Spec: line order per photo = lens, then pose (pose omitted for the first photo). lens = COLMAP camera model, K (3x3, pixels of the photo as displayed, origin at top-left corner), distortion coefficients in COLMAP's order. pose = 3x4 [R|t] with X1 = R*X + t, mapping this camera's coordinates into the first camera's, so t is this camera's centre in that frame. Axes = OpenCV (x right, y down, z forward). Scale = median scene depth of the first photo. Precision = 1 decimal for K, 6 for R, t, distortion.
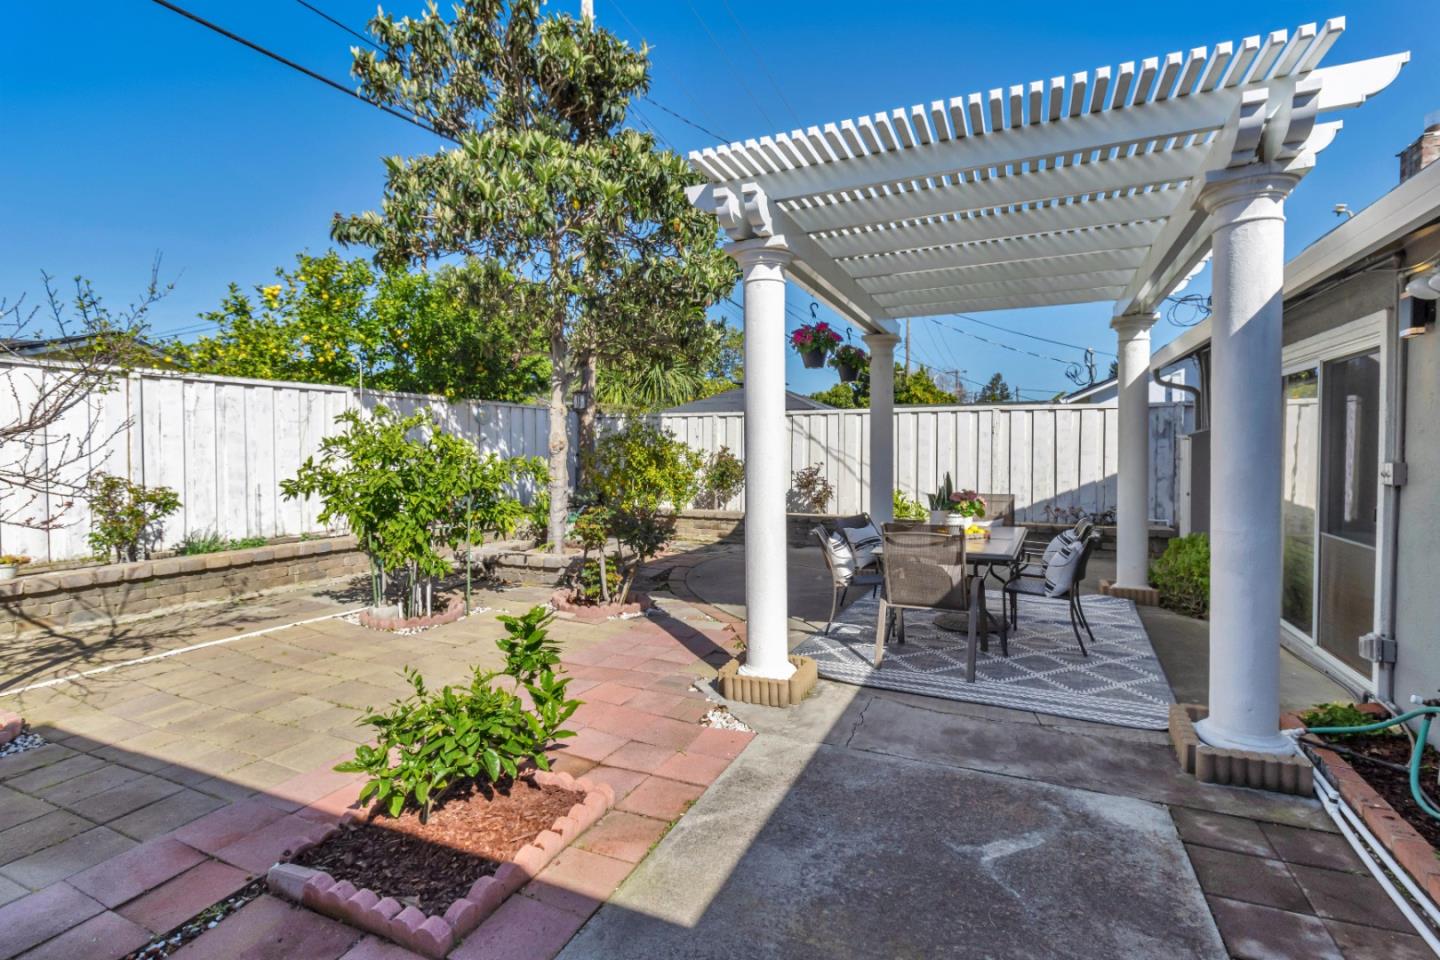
lens RADIAL K [[639.2, 0, 687.9], [0, 639.2, 460.4], [0, 0, 1]] dist [0.006533, -0.000534]
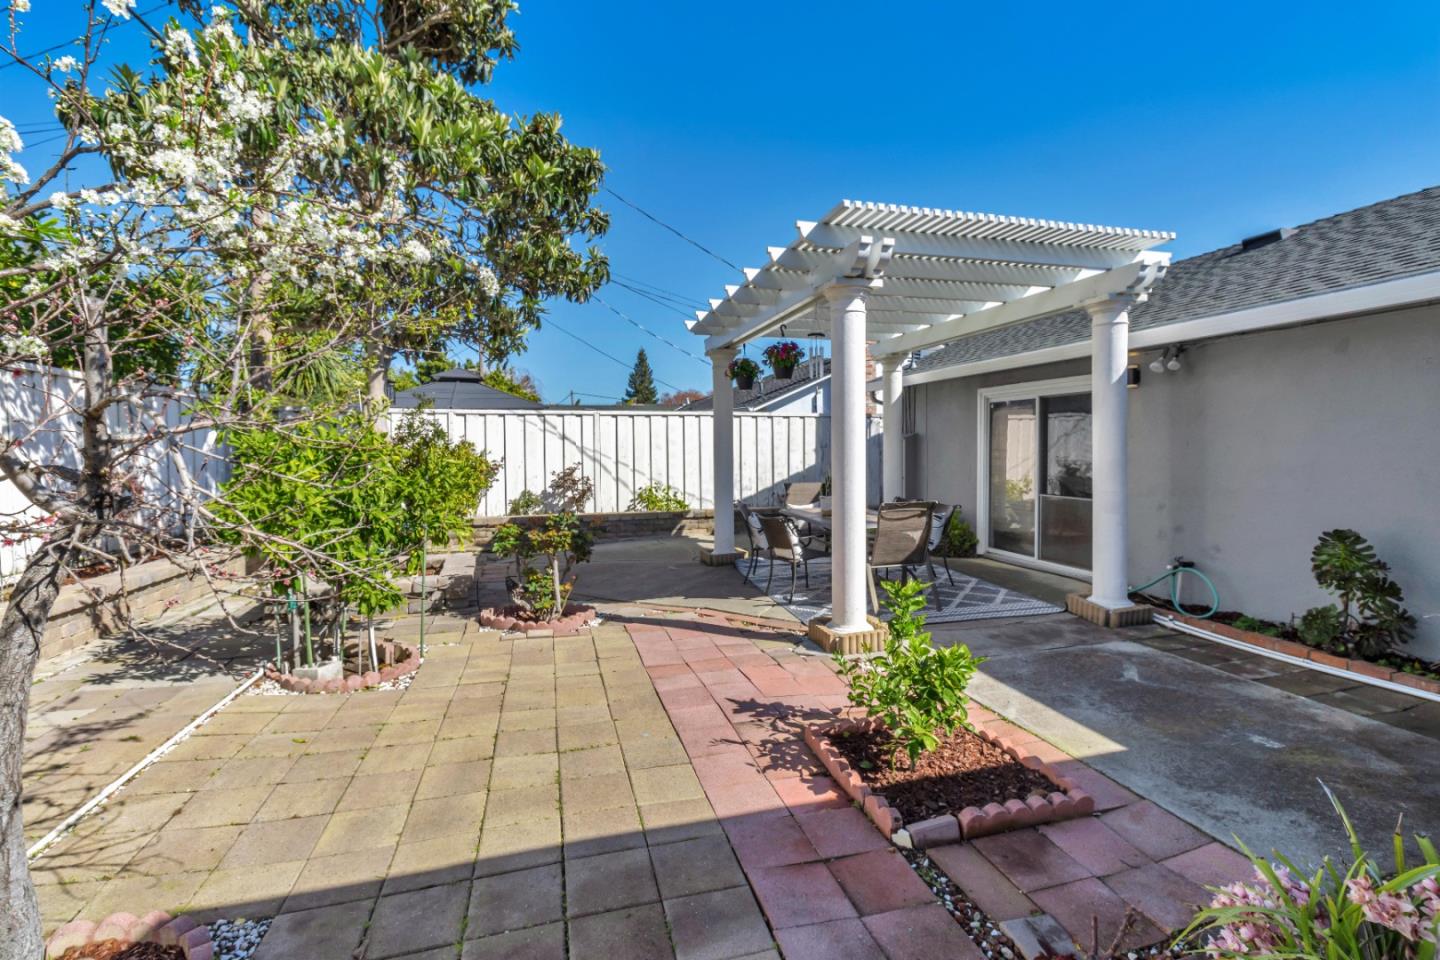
lens RADIAL K [[639.2, 0, 743.2], [0, 639.2, 458.8], [0, 0, 1]] dist [0.006533, -0.000534]
pose [[0.779794, -0.016787, 0.625811, -0.557562], [0.018983, 0.999815, 0.003166, -0.001685], [-0.625748, 0.009411, 0.779969, 0.117944]]
